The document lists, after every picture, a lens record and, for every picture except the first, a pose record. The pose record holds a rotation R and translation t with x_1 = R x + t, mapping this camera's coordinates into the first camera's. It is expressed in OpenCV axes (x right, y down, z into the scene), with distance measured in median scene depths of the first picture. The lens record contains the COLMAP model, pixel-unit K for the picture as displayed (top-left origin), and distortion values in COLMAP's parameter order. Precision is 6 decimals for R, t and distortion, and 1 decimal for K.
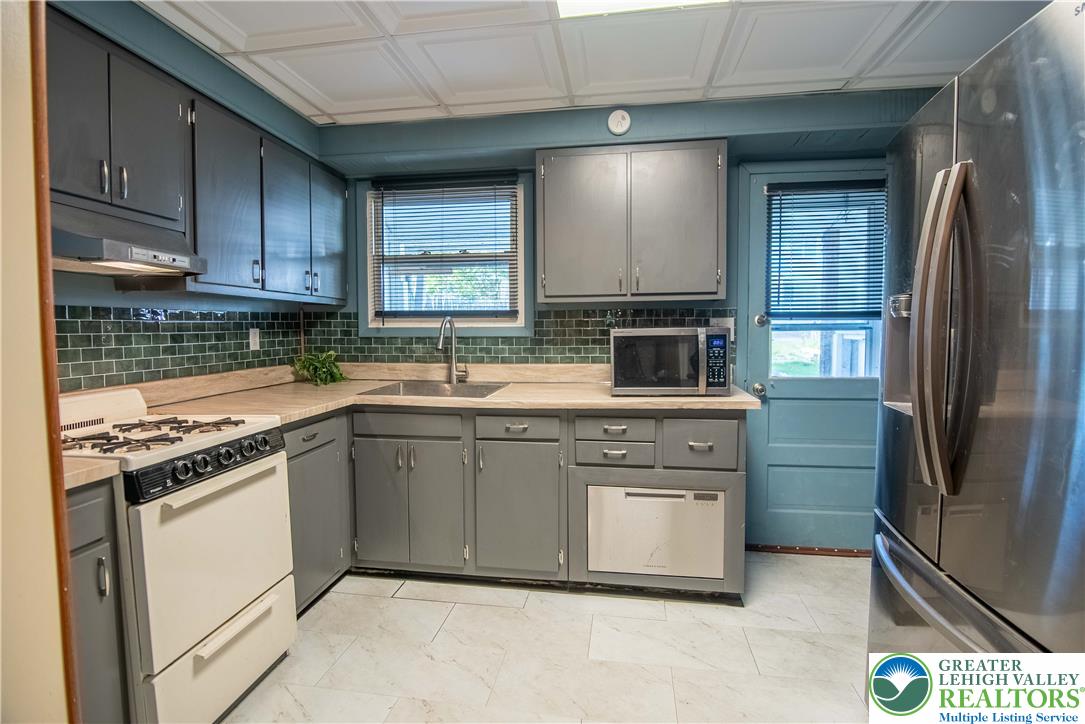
lens RADIAL K [[531.5, 0, 540.4], [0, 531.5, 358.5], [0, 0, 1]] dist [-0.021755, 0.000508]
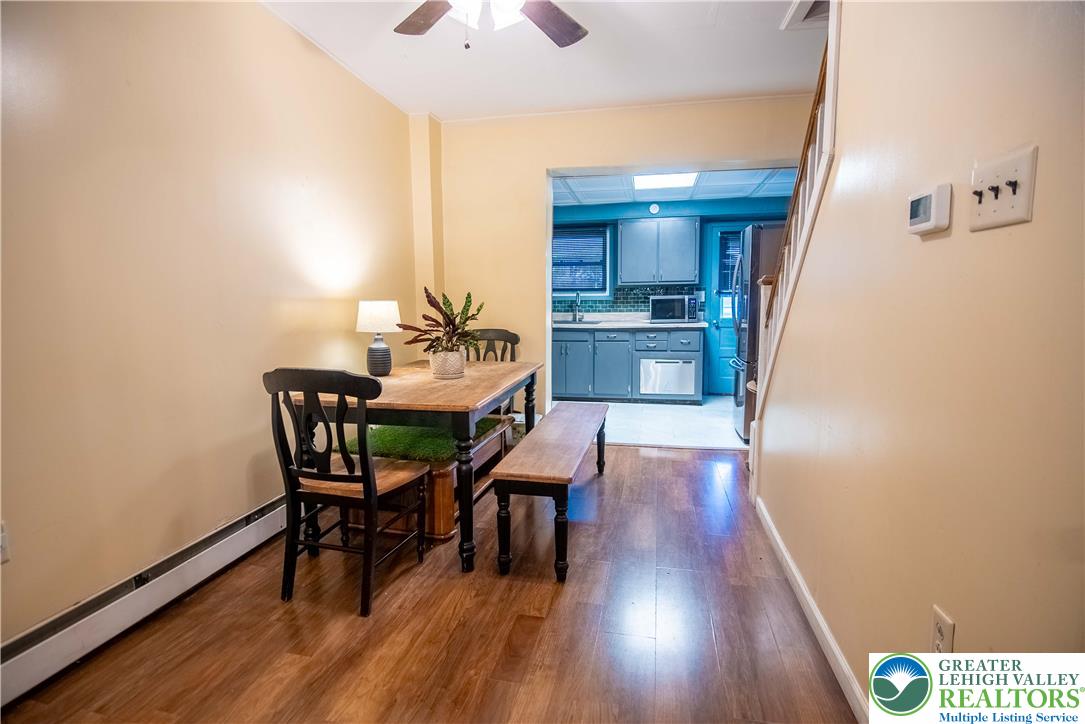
lens RADIAL K [[531.5, 0, 543.8], [0, 531.5, 360.8], [0, 0, 1]] dist [-0.021755, 0.000508]
pose [[0.999081, 0.002630, -0.042788, -0.240629], [-0.000114, 0.998276, 0.058693, 0.094222], [0.042869, -0.058634, 0.997359, -1.416948]]
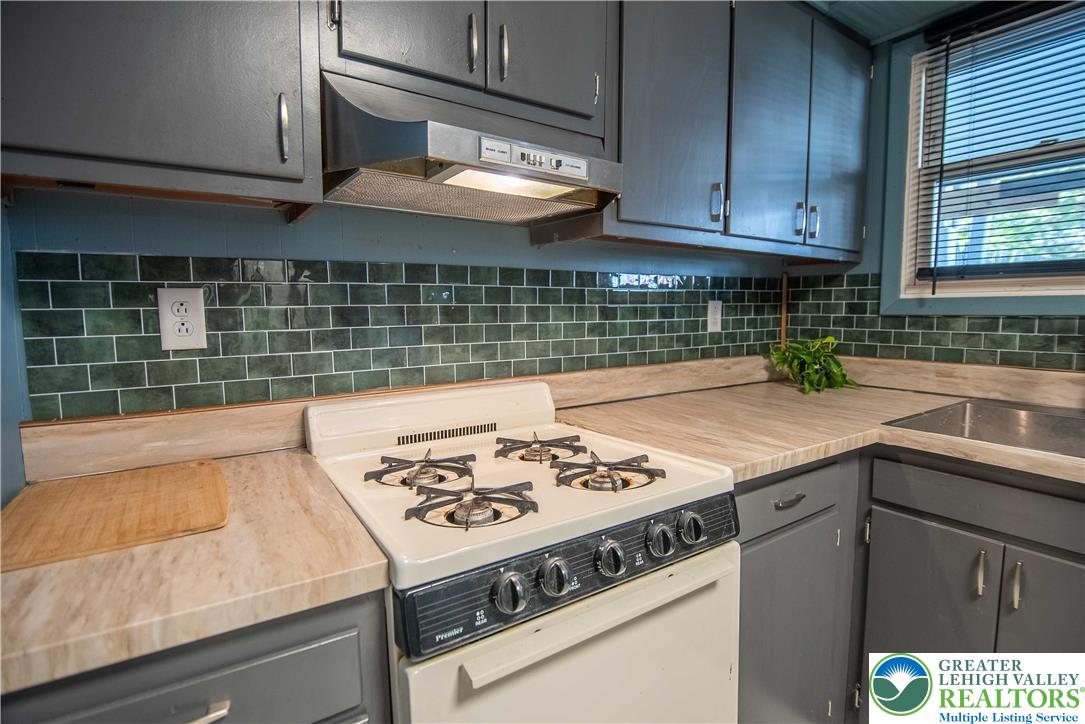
lens RADIAL K [[531.5, 0, 543.0], [0, 531.5, 359.1], [0, 0, 1]] dist [-0.021755, 0.000508]
pose [[0.665462, 0.066292, -0.743482, -0.189271], [-0.039438, 0.997780, 0.053667, -0.009889], [0.745389, -0.006393, 0.666599, 0.407677]]
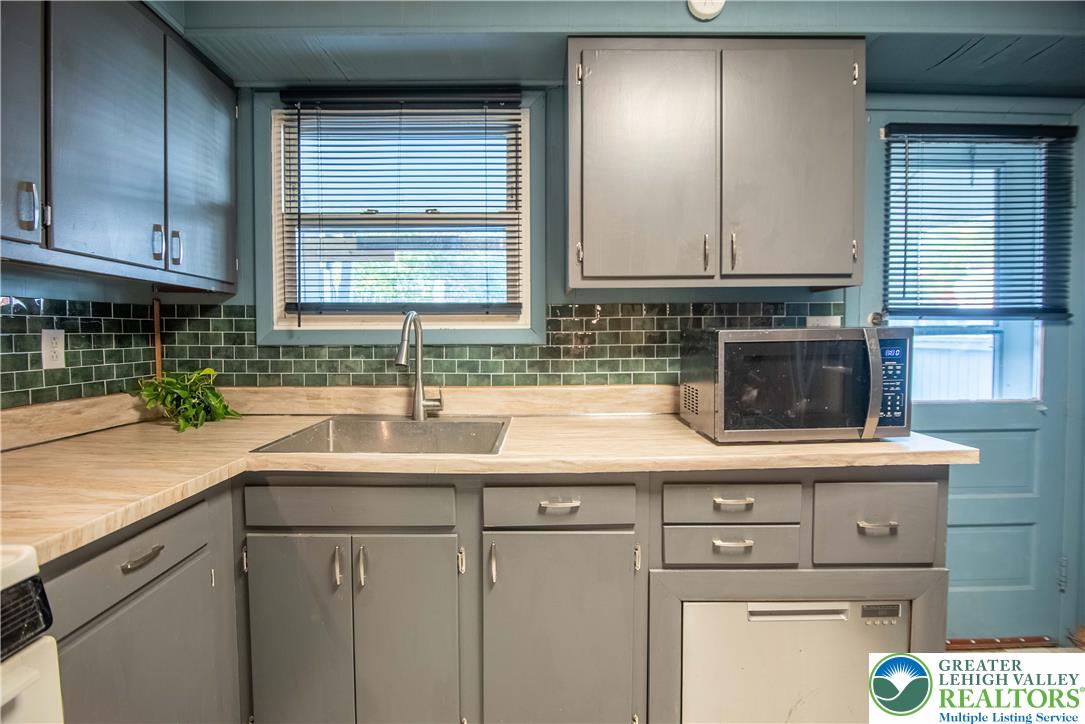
lens RADIAL K [[531.5, 0, 539.5], [0, 531.5, 358.7], [0, 0, 1]] dist [-0.021755, 0.000508]
pose [[0.987766, -0.005268, 0.155855, -0.141887], [0.008163, 0.999806, -0.017939, -0.013780], [-0.155731, 0.018991, 0.987617, 0.426407]]
